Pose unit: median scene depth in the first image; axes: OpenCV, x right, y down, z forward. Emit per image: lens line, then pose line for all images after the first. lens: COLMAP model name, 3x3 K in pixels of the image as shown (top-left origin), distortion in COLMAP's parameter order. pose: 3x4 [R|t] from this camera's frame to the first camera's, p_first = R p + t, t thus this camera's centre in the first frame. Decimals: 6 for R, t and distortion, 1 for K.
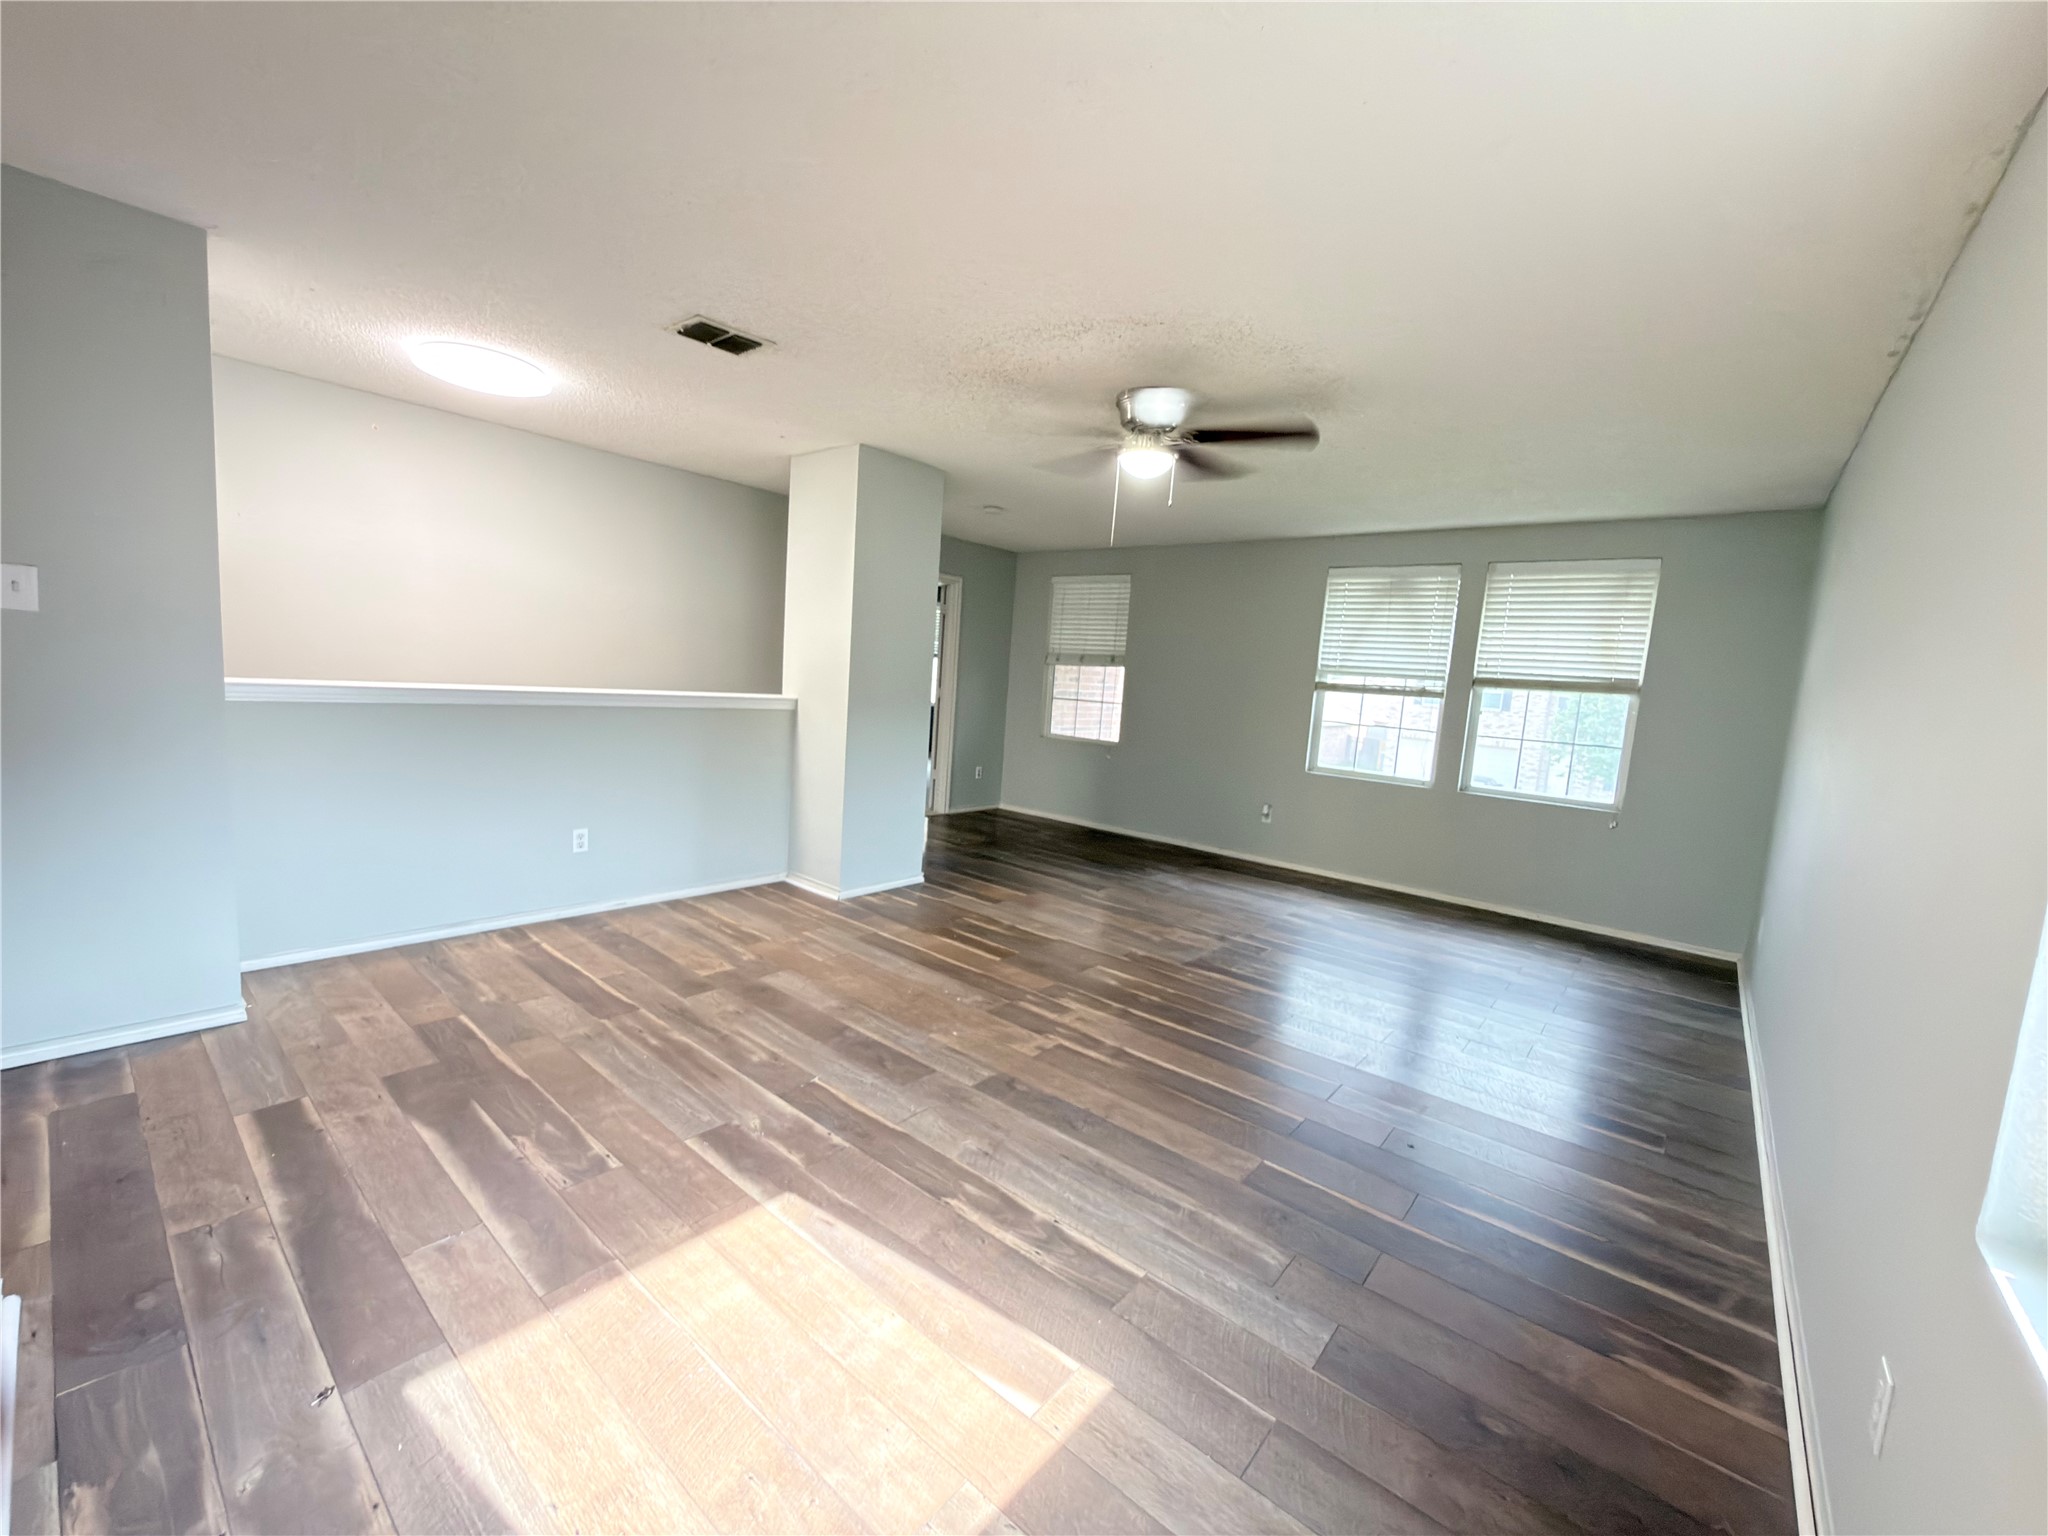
lens RADIAL K [[822.2, 0, 1023.1], [0, 822.2, 766.0], [0, 0, 1]] dist [0.000832, 0.000066]
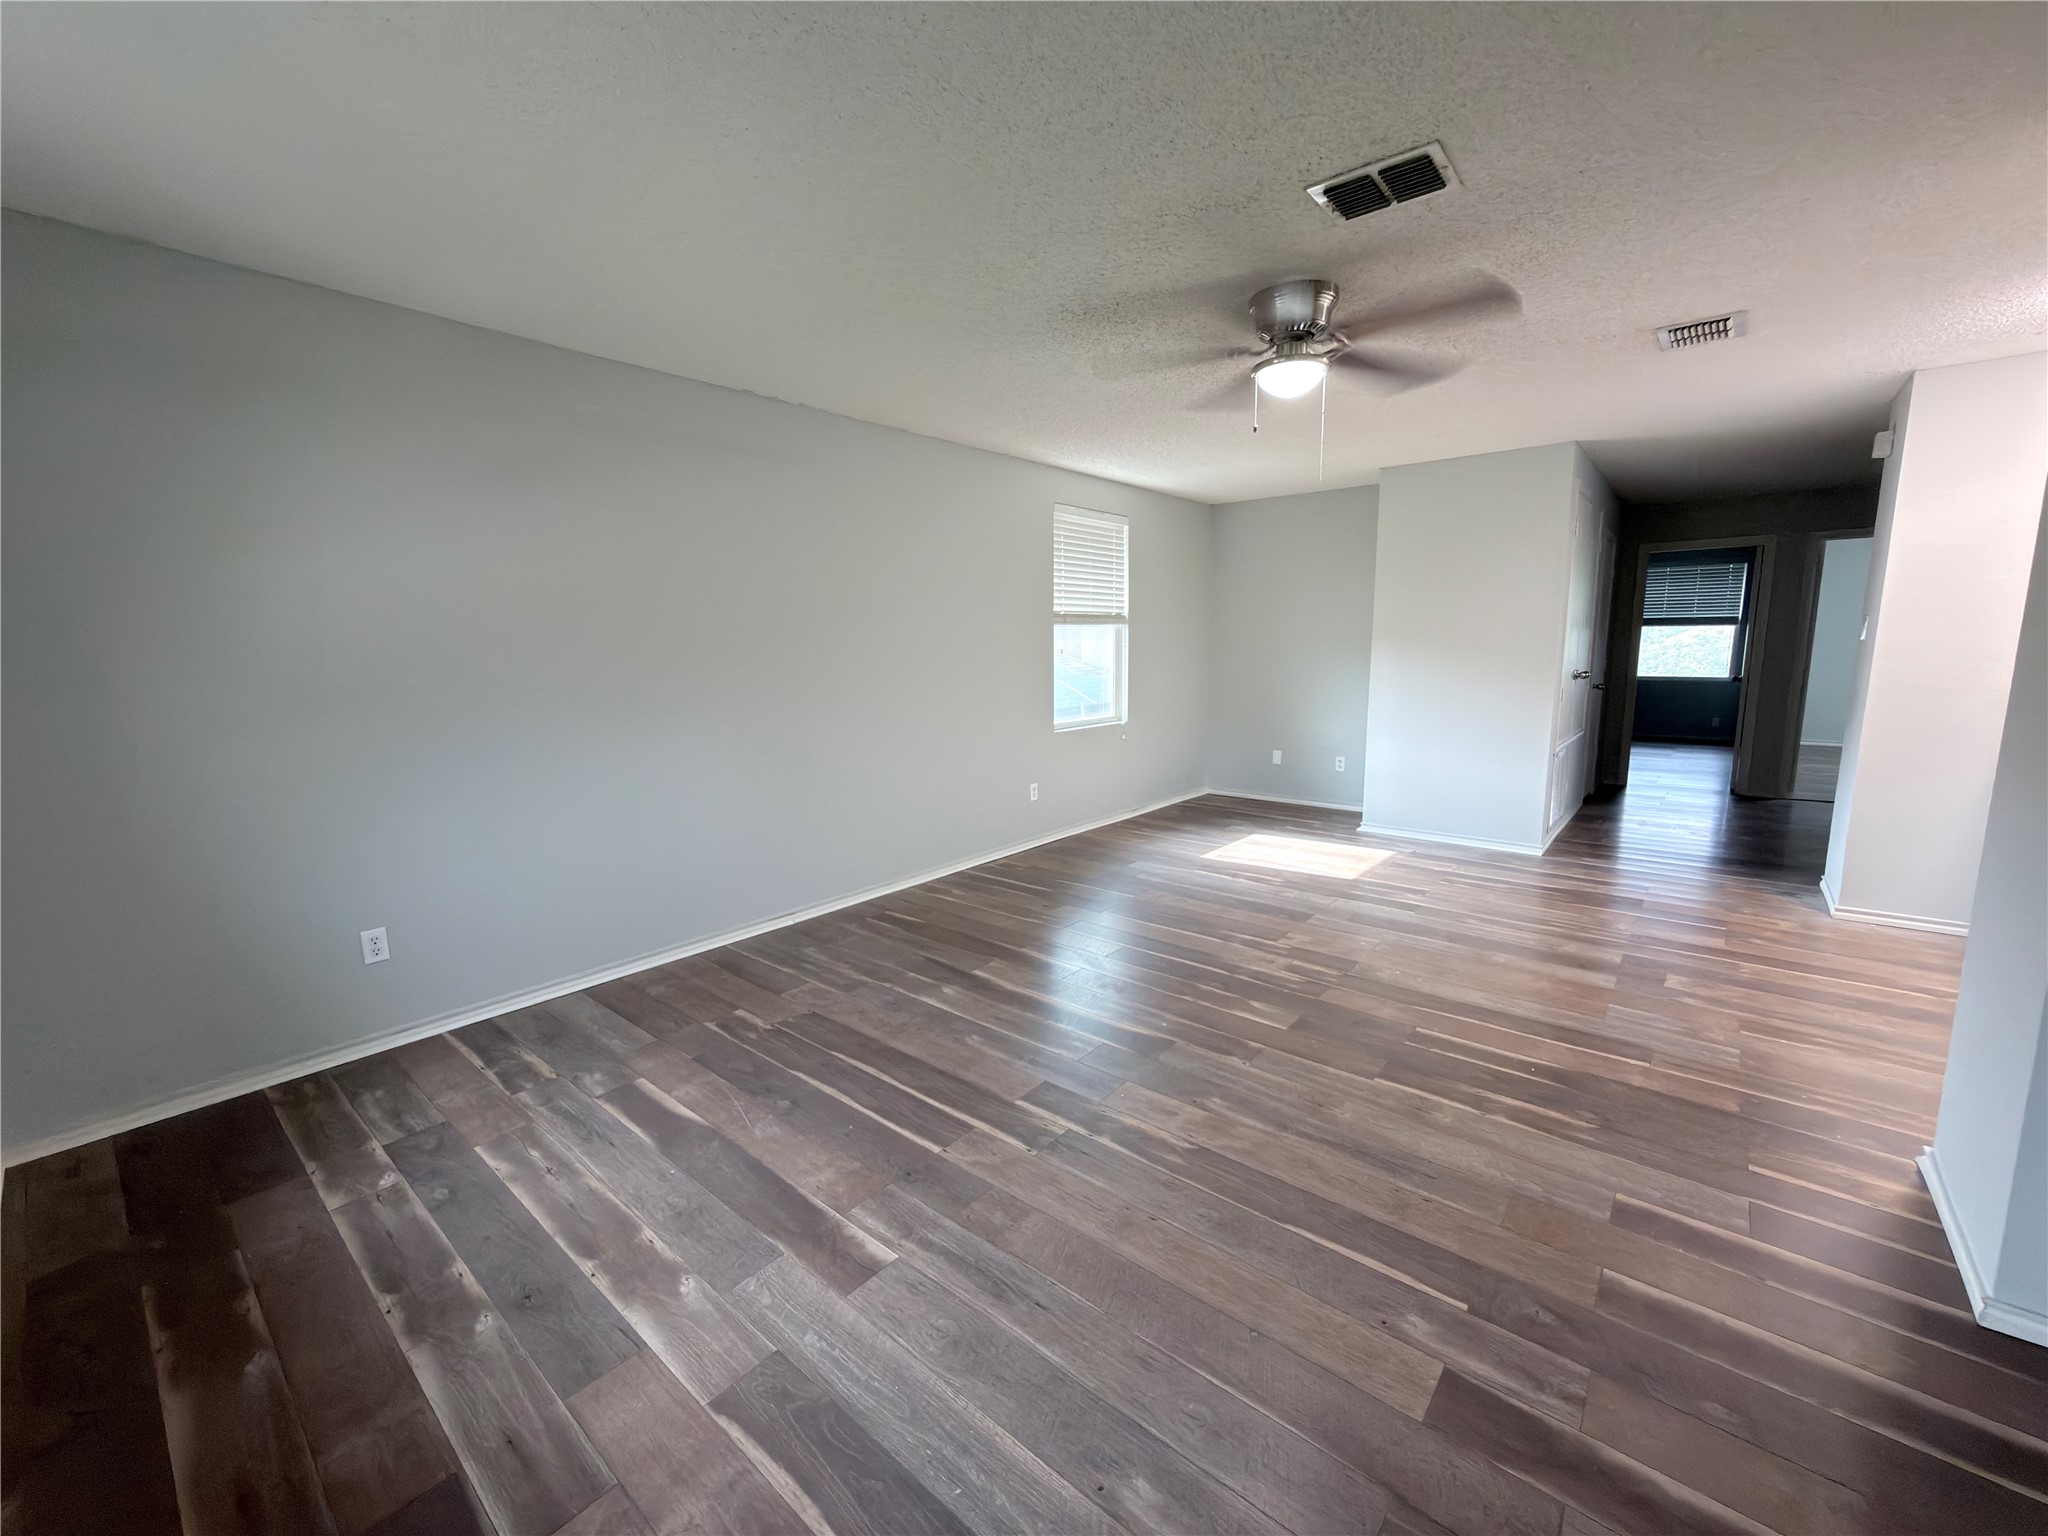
lens RADIAL K [[822.2, 0, 1029.7], [0, 822.2, 767.9], [0, 0, 1]] dist [0.000832, 0.000066]
pose [[-0.998437, -0.054619, -0.011857, 0.423067], [-0.055819, 0.963689, 0.261126, -0.208488], [-0.002835, 0.261380, -0.965232, 2.028103]]
